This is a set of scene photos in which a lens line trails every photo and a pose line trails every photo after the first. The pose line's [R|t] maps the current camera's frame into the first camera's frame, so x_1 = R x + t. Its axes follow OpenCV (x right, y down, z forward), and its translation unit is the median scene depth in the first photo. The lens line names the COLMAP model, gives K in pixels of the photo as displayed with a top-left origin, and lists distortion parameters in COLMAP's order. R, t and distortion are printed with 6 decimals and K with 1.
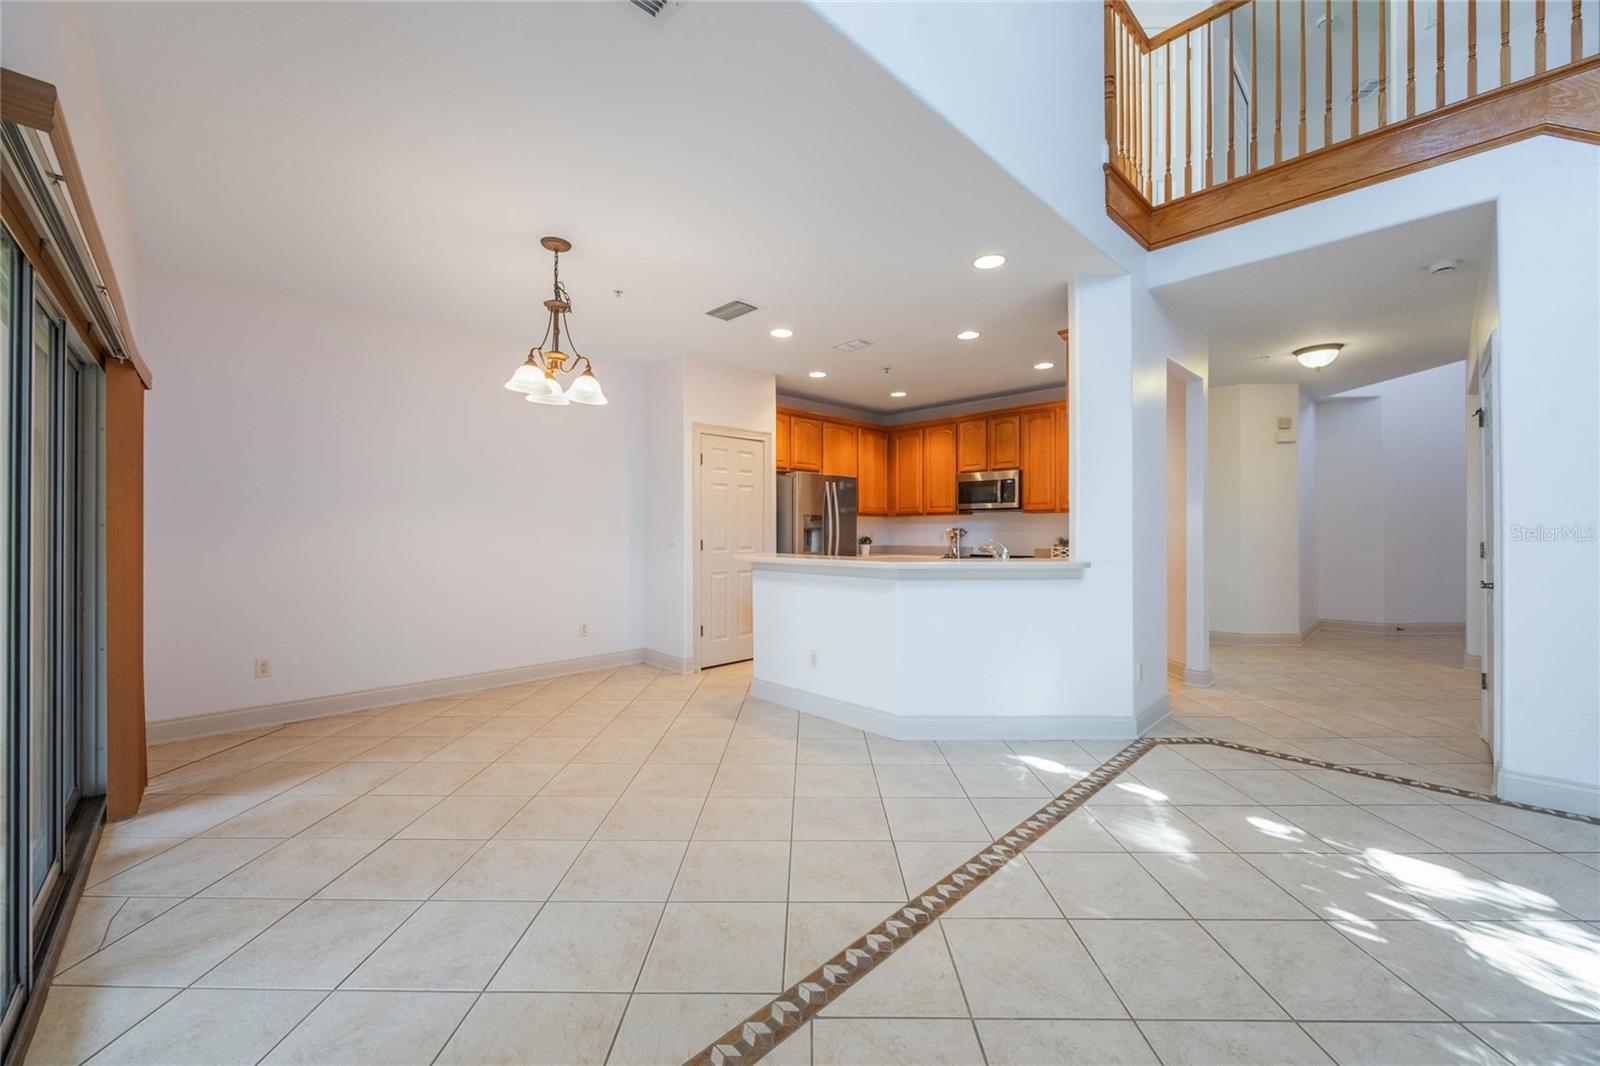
lens RADIAL K [[617.3, 0, 800.6], [0, 617.3, 530.6], [0, 0, 1]] dist [-0.002150, -0.000317]
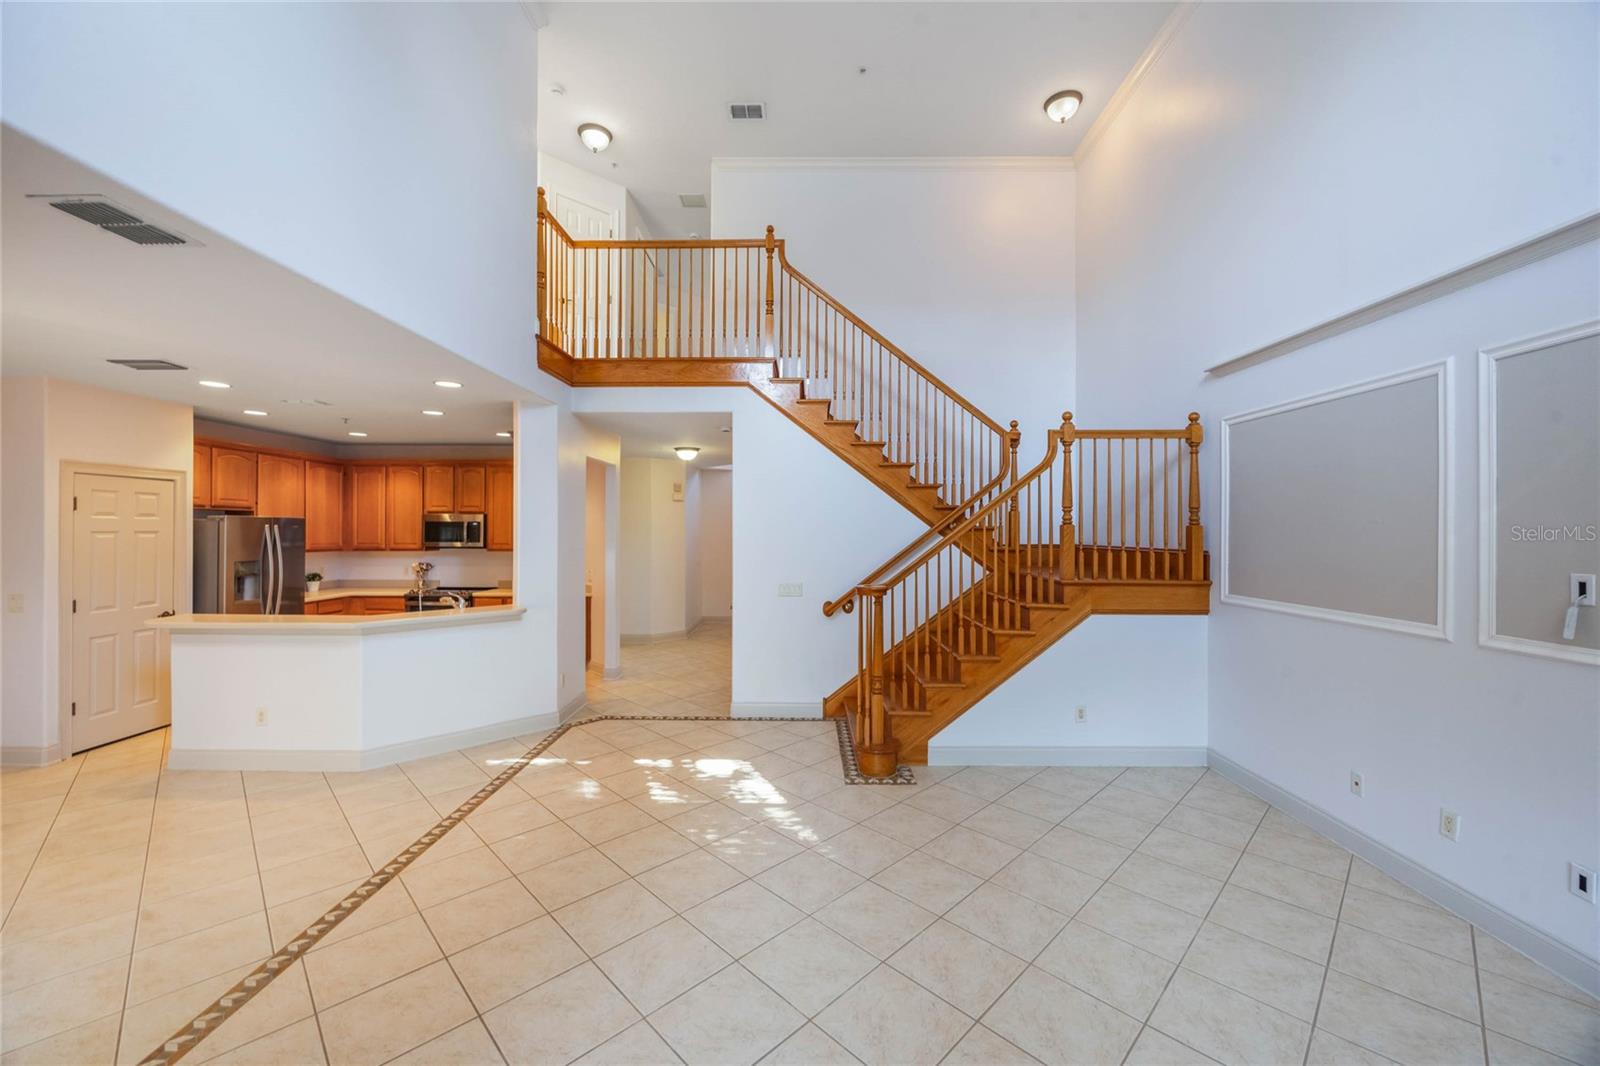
lens RADIAL K [[617.3, 0, 800.6], [0, 617.3, 530.6], [0, 0, 1]] dist [-0.002150, -0.000317]
pose [[0.704293, 0.005930, 0.709885, -0.075400], [-0.005370, 0.999981, -0.003026, -0.104187], [-0.709889, -0.001681, 0.704311, -0.363253]]
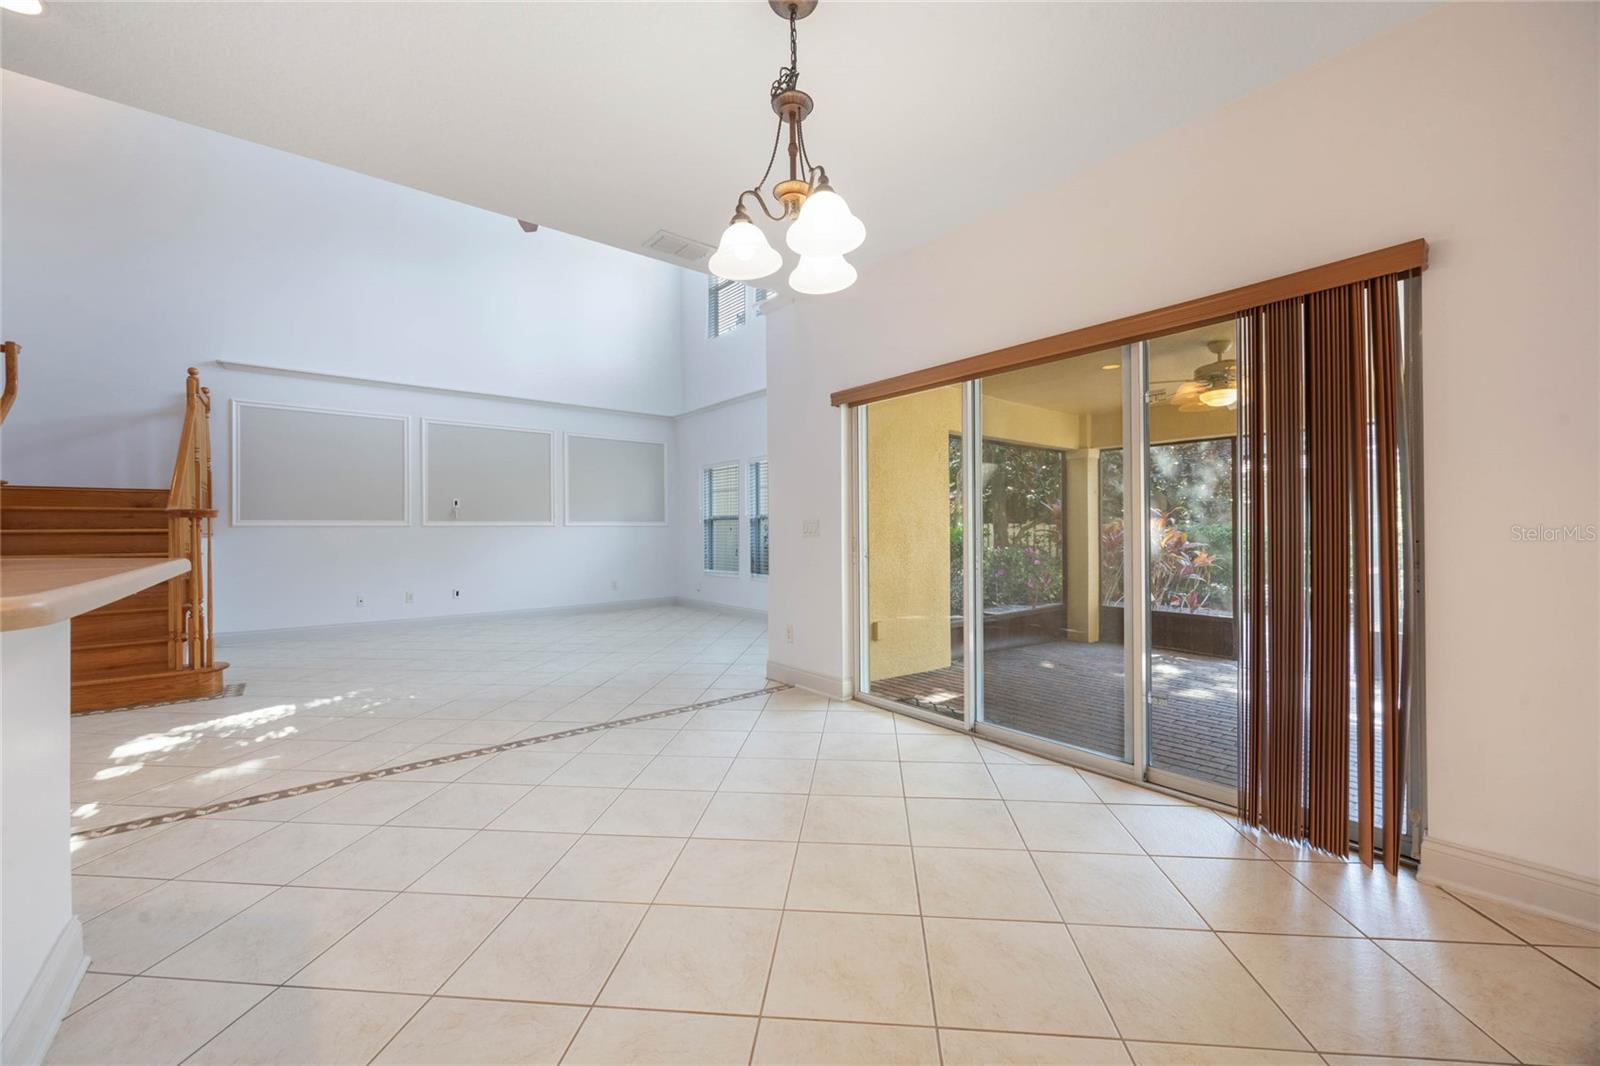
lens RADIAL K [[615.9, 0, 807.7], [0, 615.9, 526.5], [0, 0, 1]] dist [0.000060, 0.000124]
pose [[-0.996976, 0.009026, 0.077181, -0.344618], [0.008650, 0.999949, -0.005202, 0.026182], [-0.077224, -0.004519, -0.997004, 1.208705]]
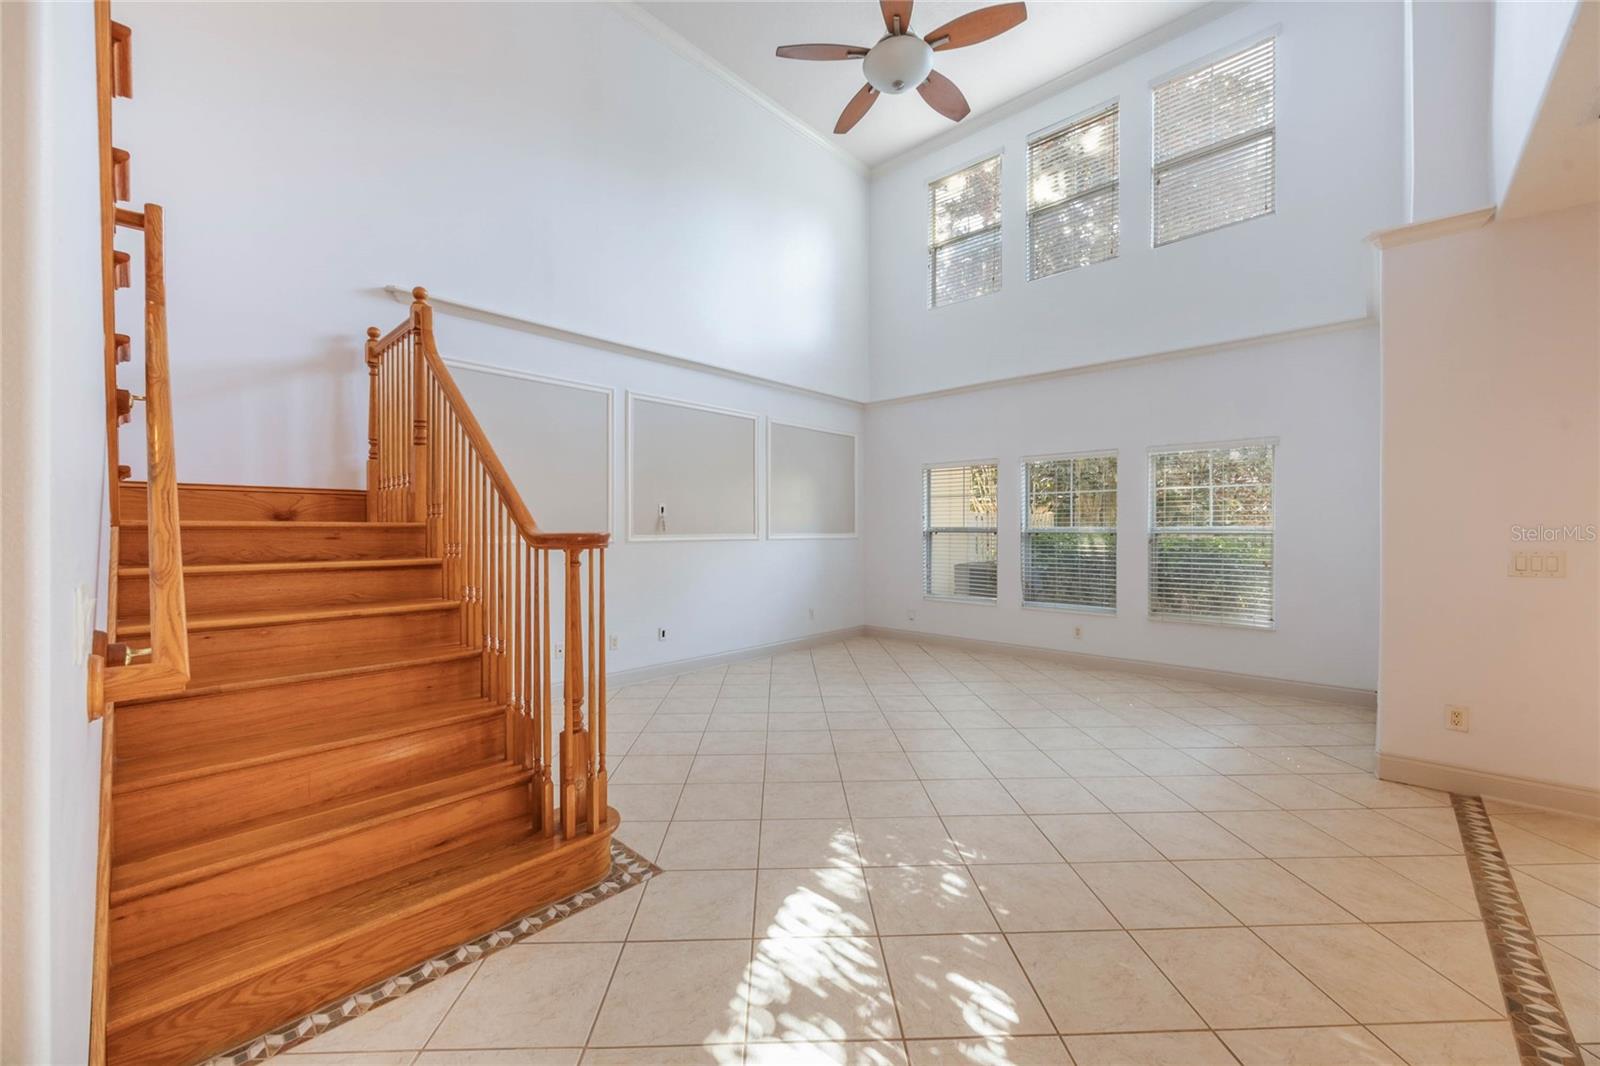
lens RADIAL K [[622.7, 0, 800.0], [0, 622.7, 533.0], [0, 0, 1]] dist [0.002032, 0.000423]
pose [[-0.998882, 0.003010, -0.047174, 0.569872], [0.002745, 0.999980, 0.005670, -0.017490], [0.047190, 0.005534, -0.998871, 0.839827]]
